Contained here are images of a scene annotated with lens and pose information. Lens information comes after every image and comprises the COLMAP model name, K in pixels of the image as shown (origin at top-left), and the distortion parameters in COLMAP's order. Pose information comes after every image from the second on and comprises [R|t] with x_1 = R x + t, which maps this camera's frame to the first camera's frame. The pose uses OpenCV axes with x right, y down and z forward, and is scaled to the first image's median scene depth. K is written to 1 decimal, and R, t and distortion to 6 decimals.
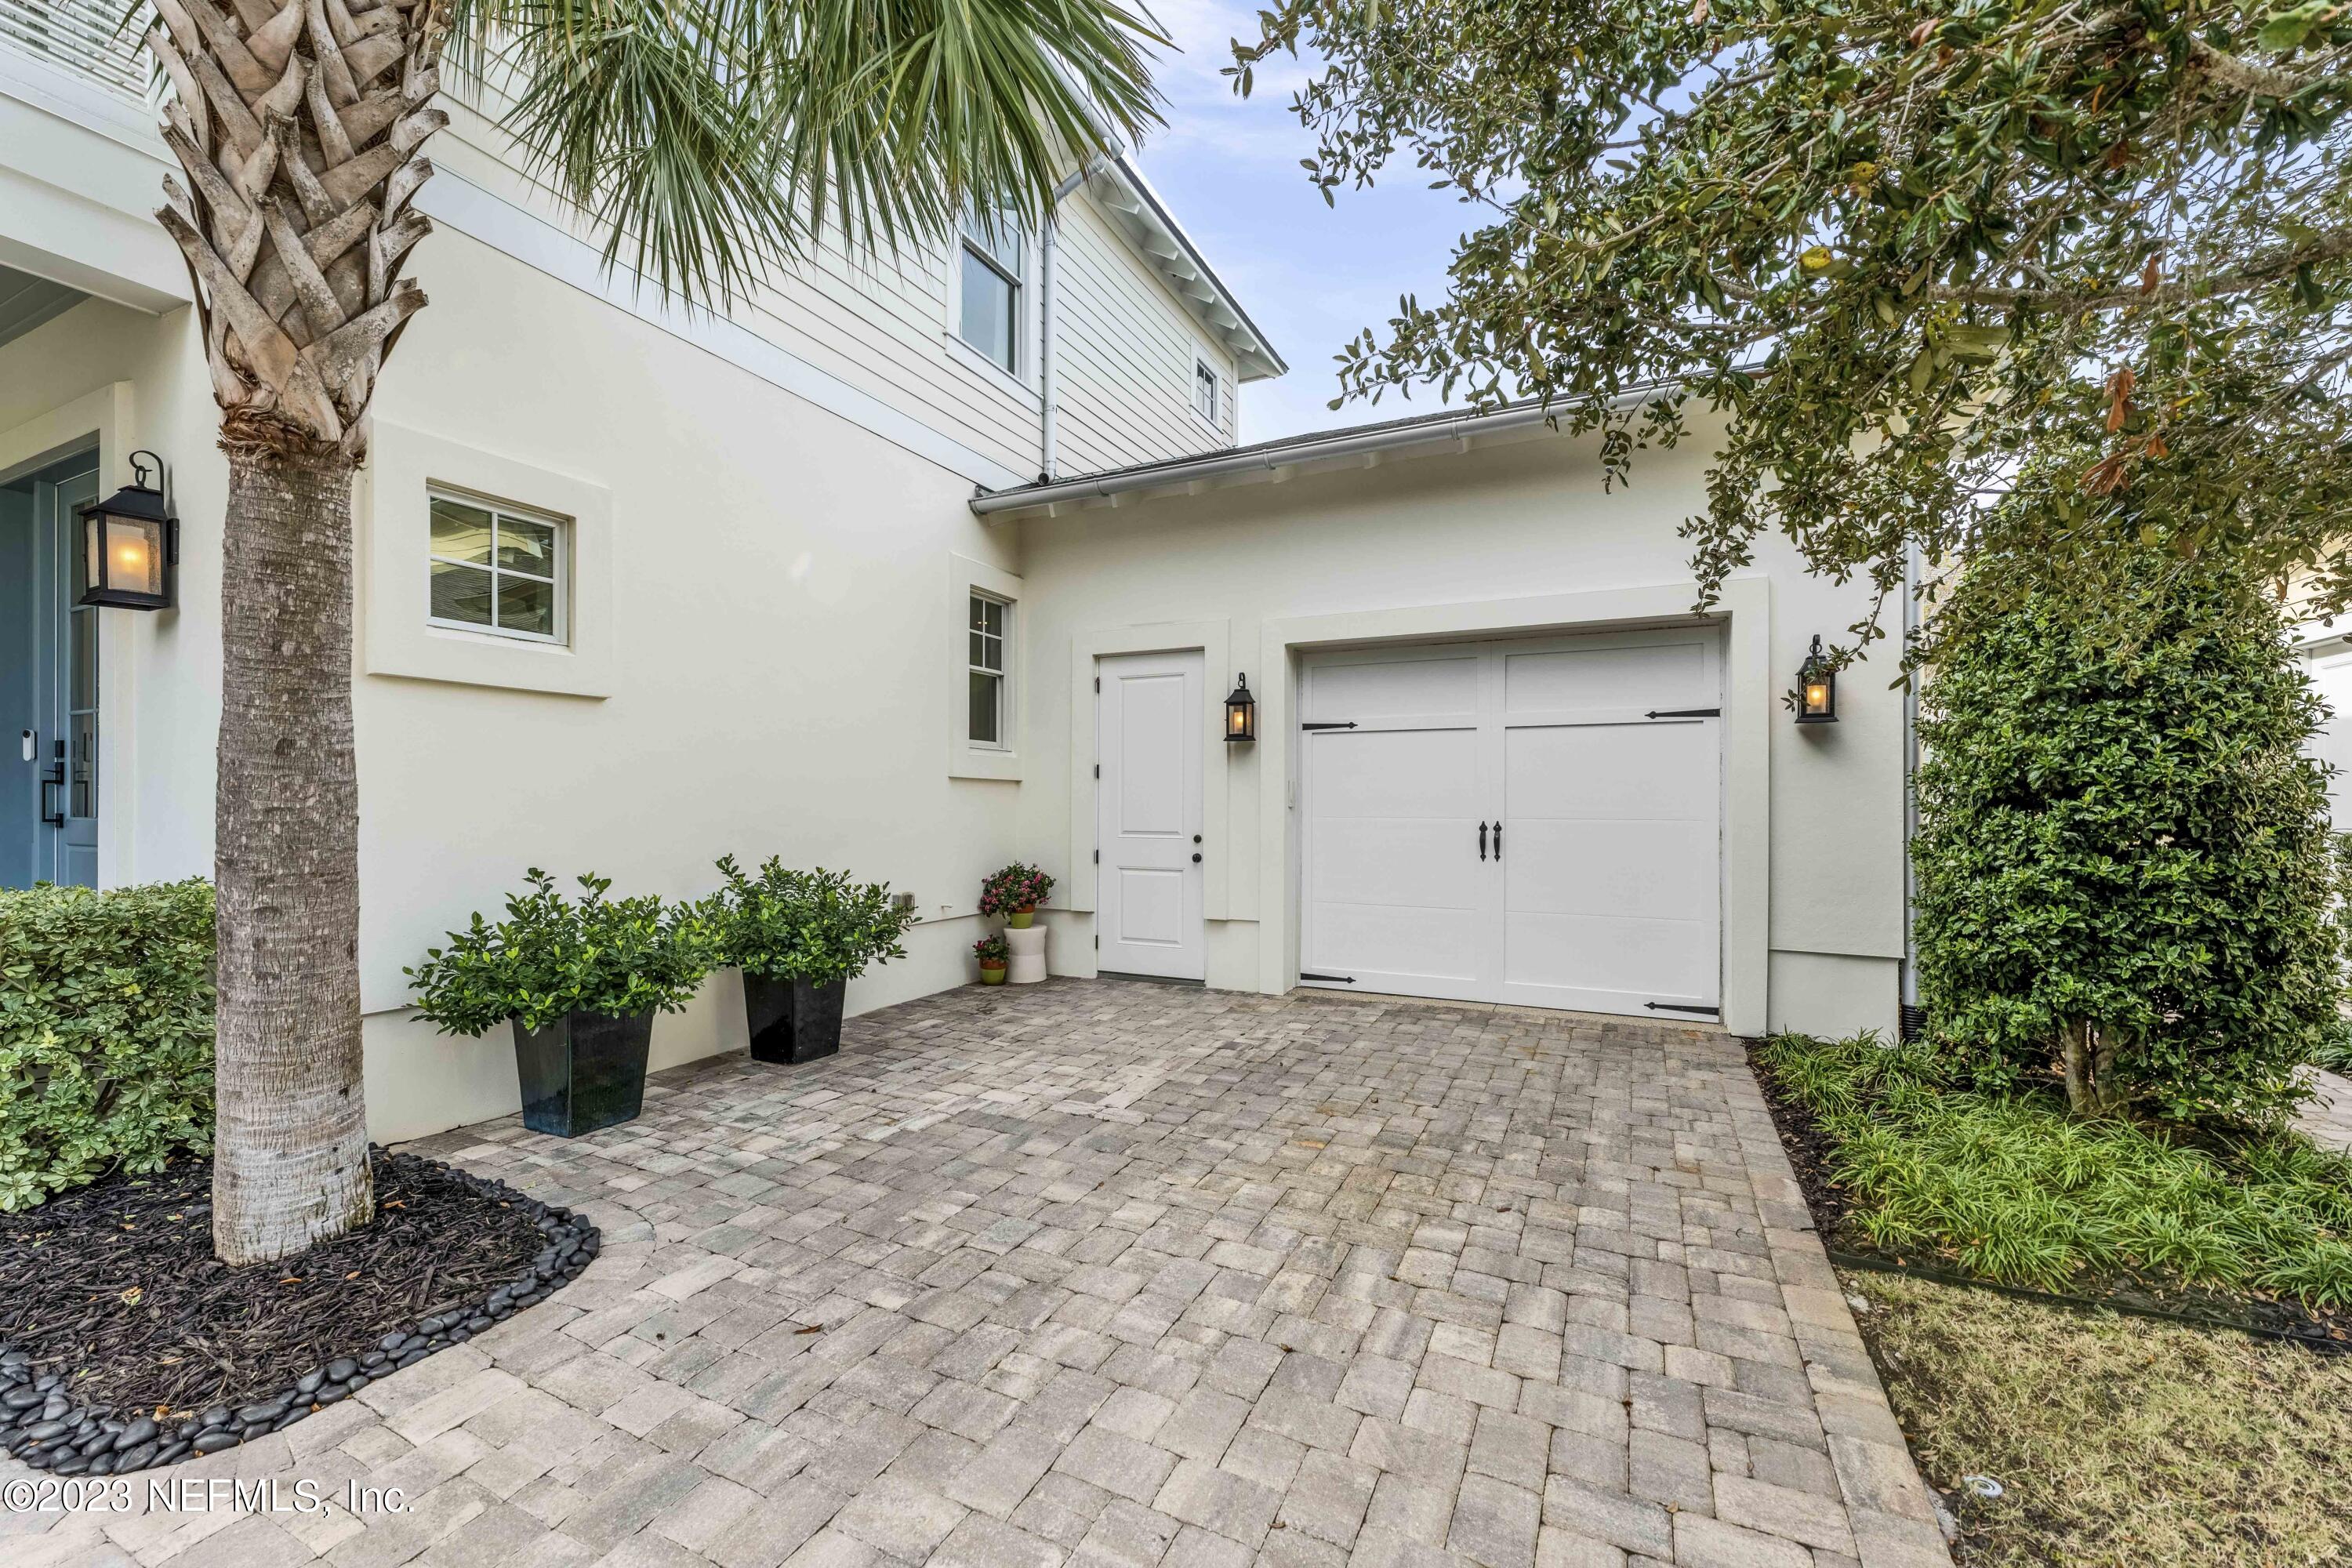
lens RADIAL K [[950.2, 0, 1177.3], [0, 950.2, 802.3], [0, 0, 1]] dist [0.002938, -0.000536]
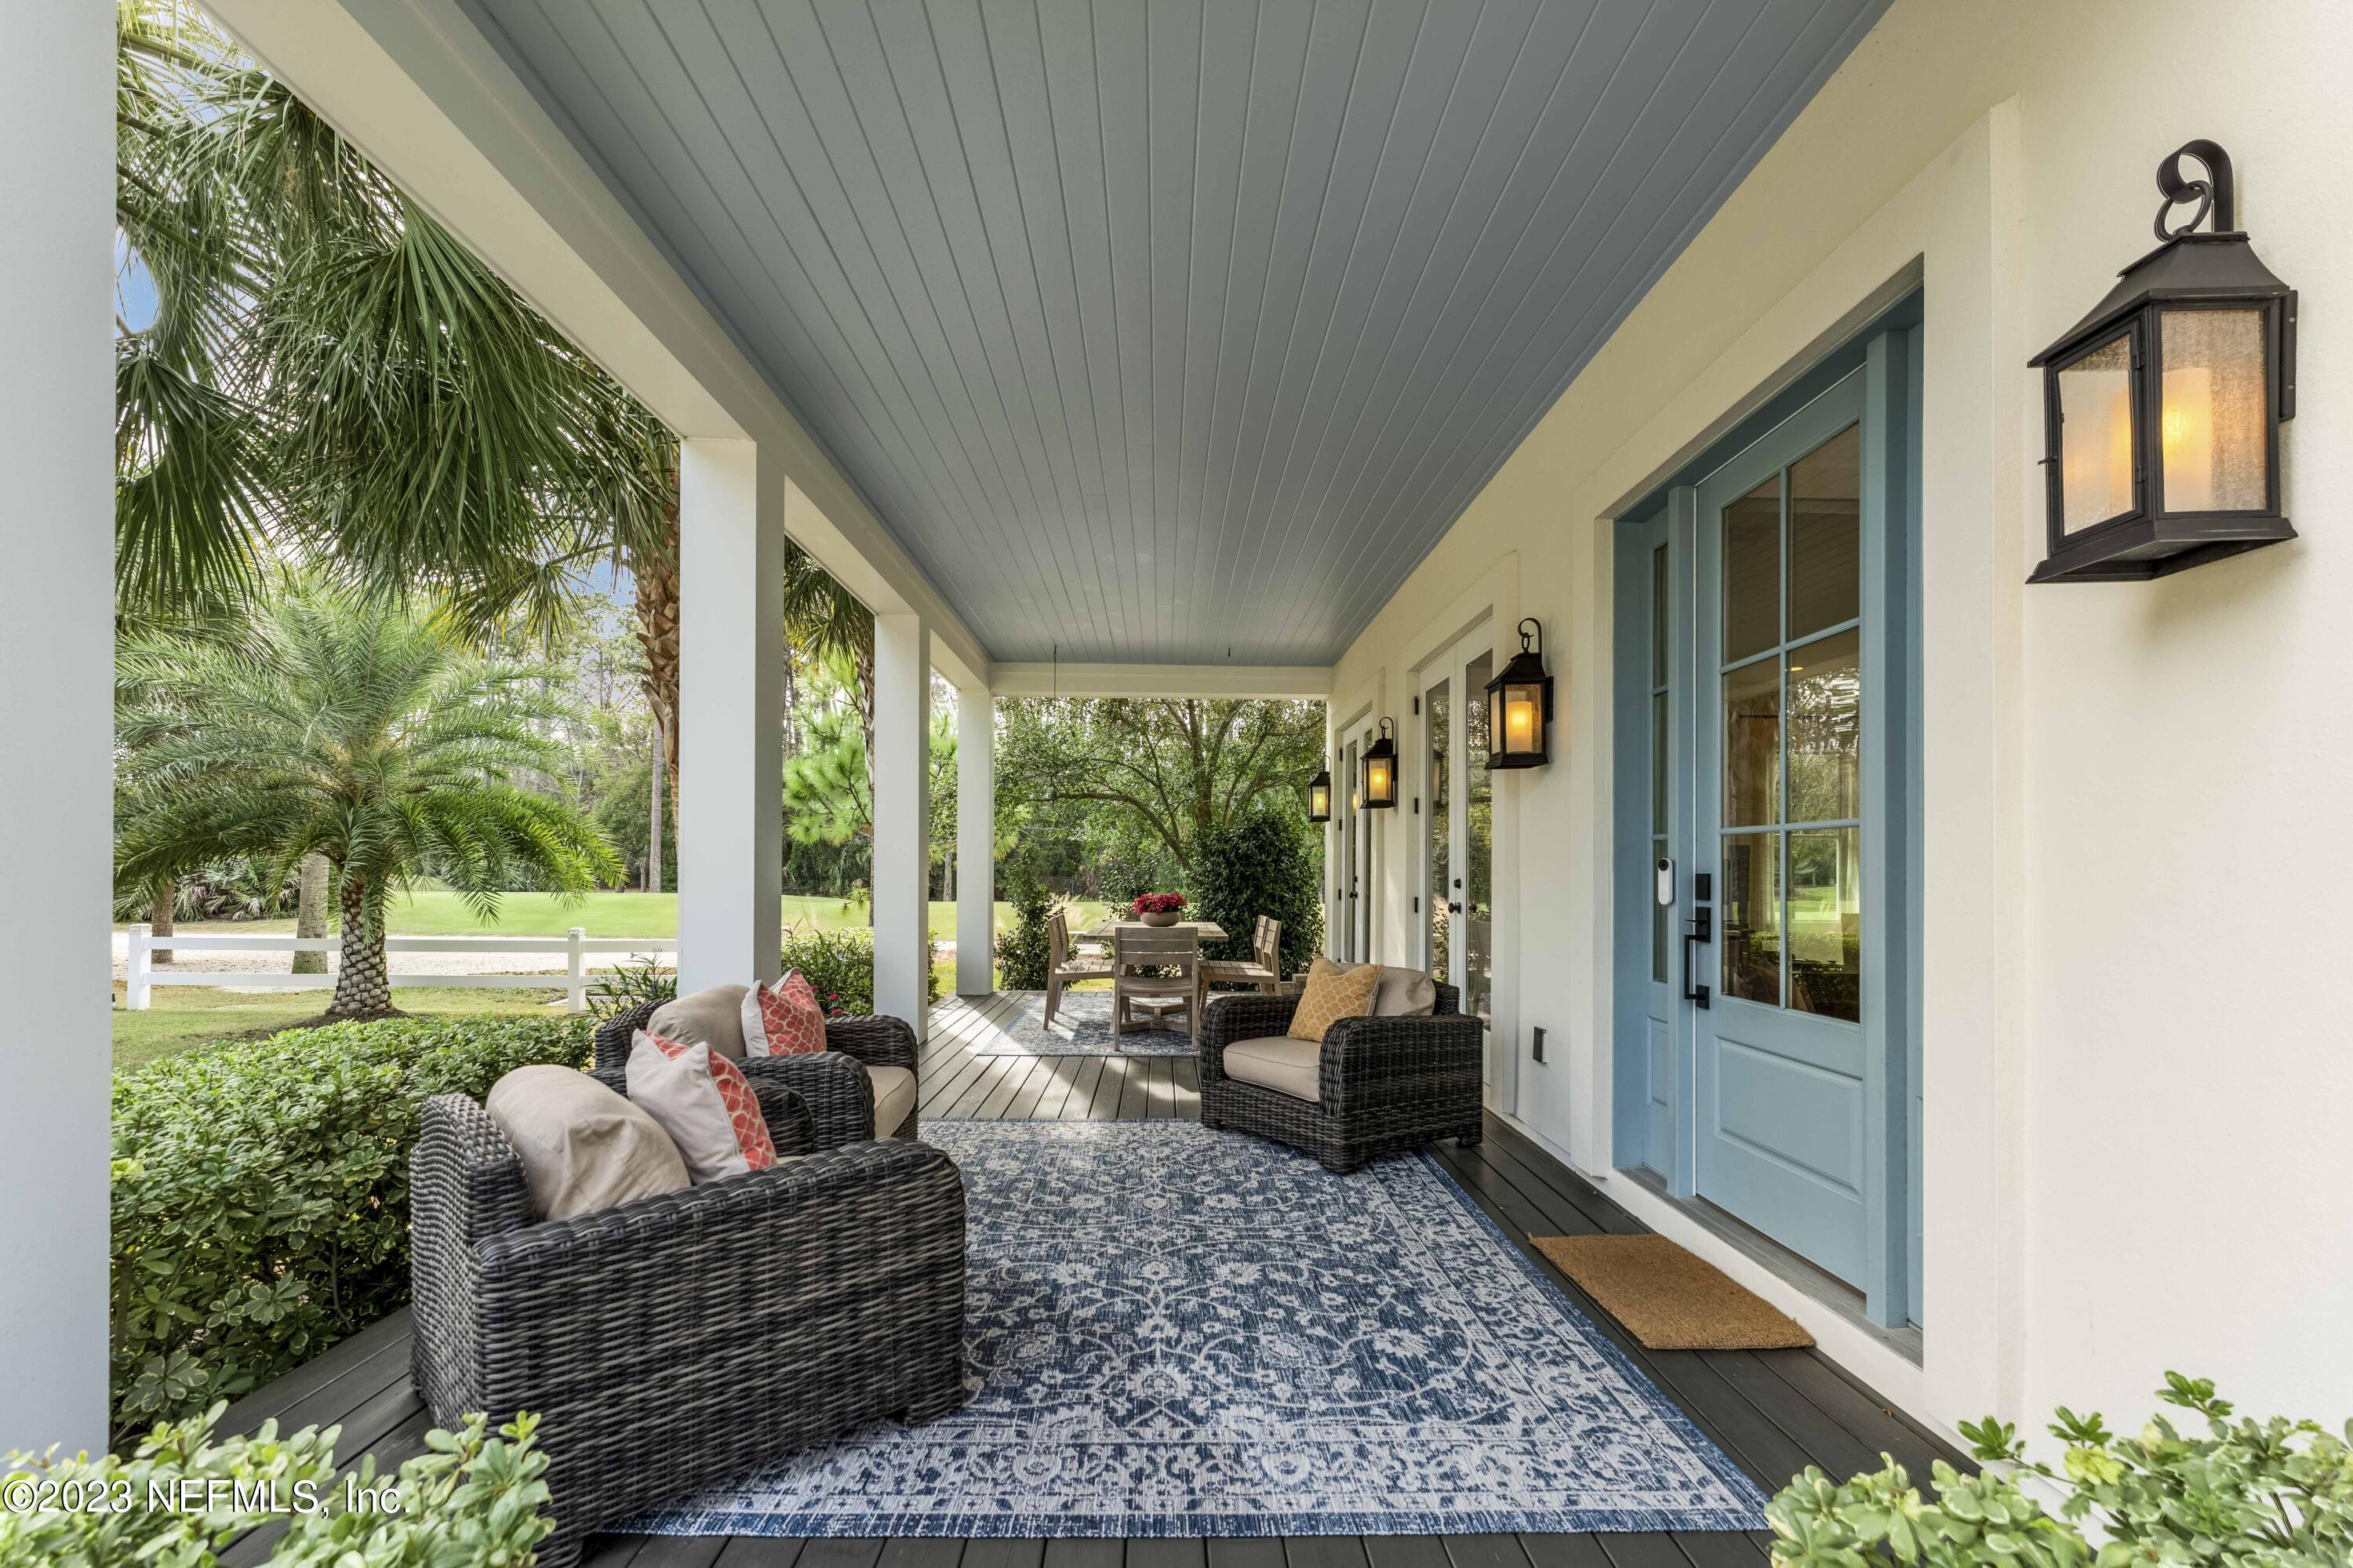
lens RADIAL K [[969.9, 0, 1188.9], [0, 969.9, 872.5], [0, 0, 1]] dist [0.011575, -0.000035]
pose [[0.462950, 0.003807, -0.886376, -1.288486], [-0.006509, 0.999978, 0.000895, -0.110695], [0.886360, 0.005355, 0.462965, 0.661868]]
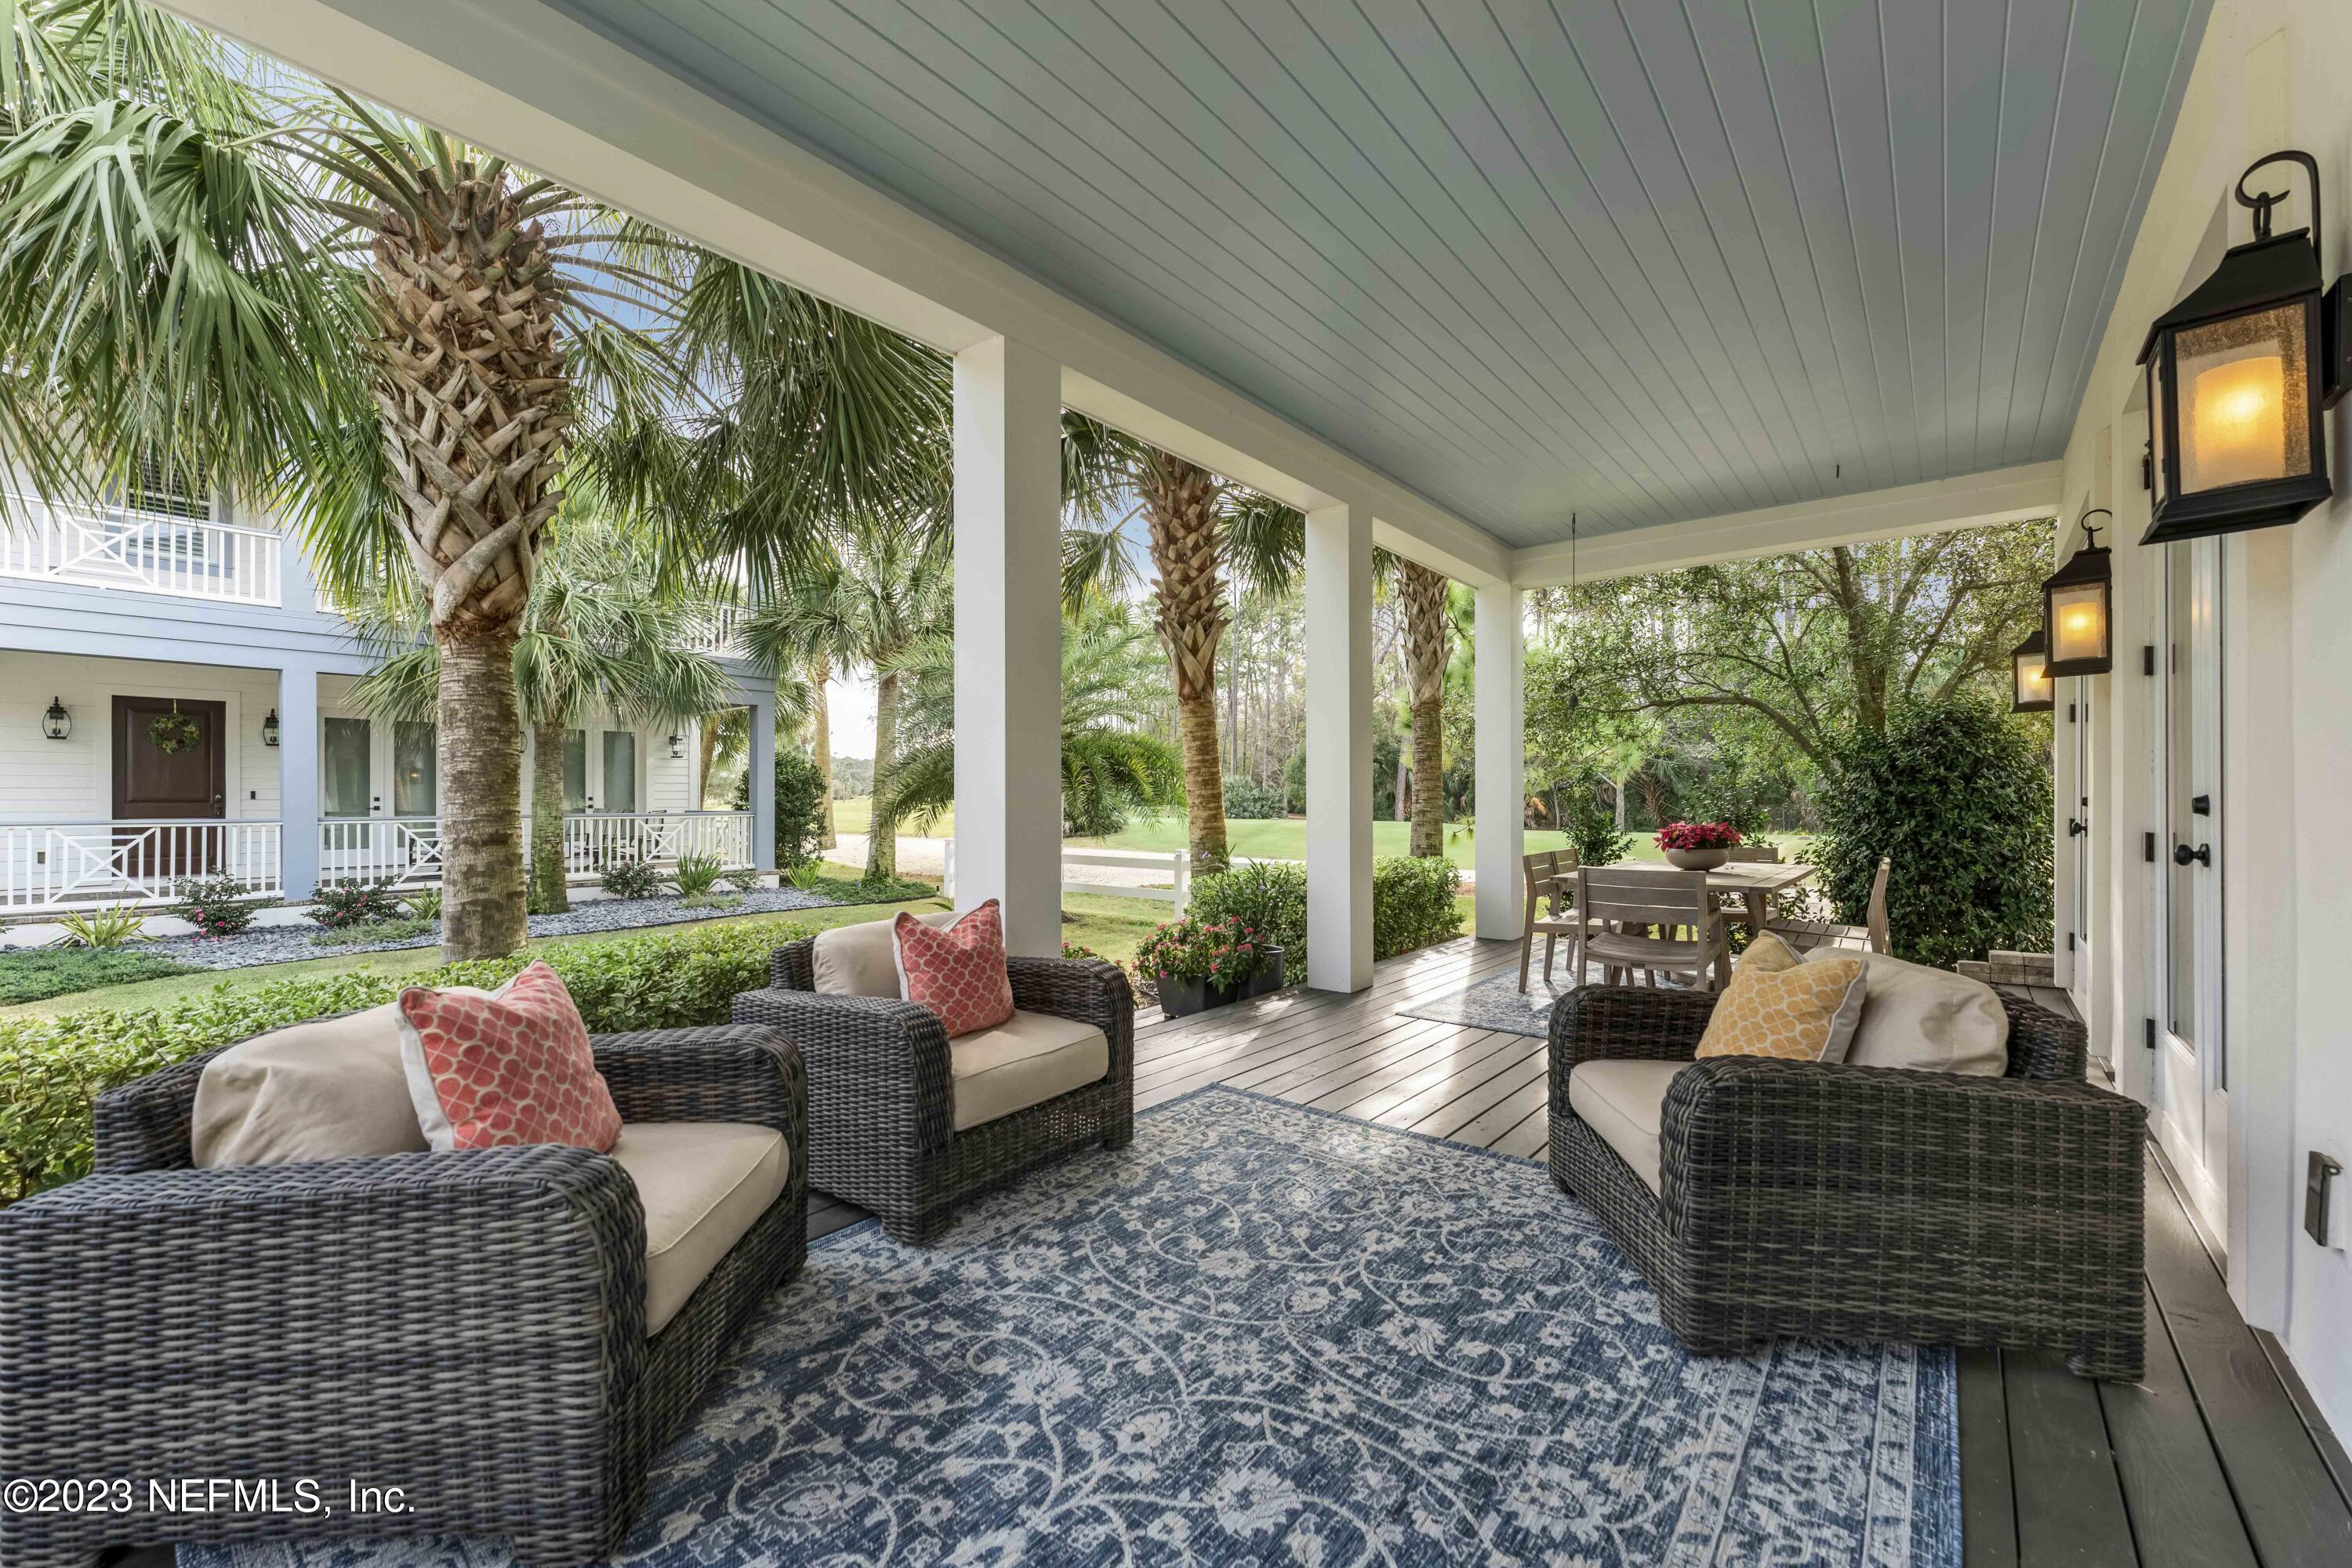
lens RADIAL K [[950.2, 0, 1177.3], [0, 950.2, 802.3], [0, 0, 1]] dist [0.002938, -0.000536]
pose [[-0.229421, 0.003116, -0.973322, -1.618411], [0.002054, 0.999994, 0.002717, -0.097897], [0.973325, -0.001376, -0.229426, 1.267497]]
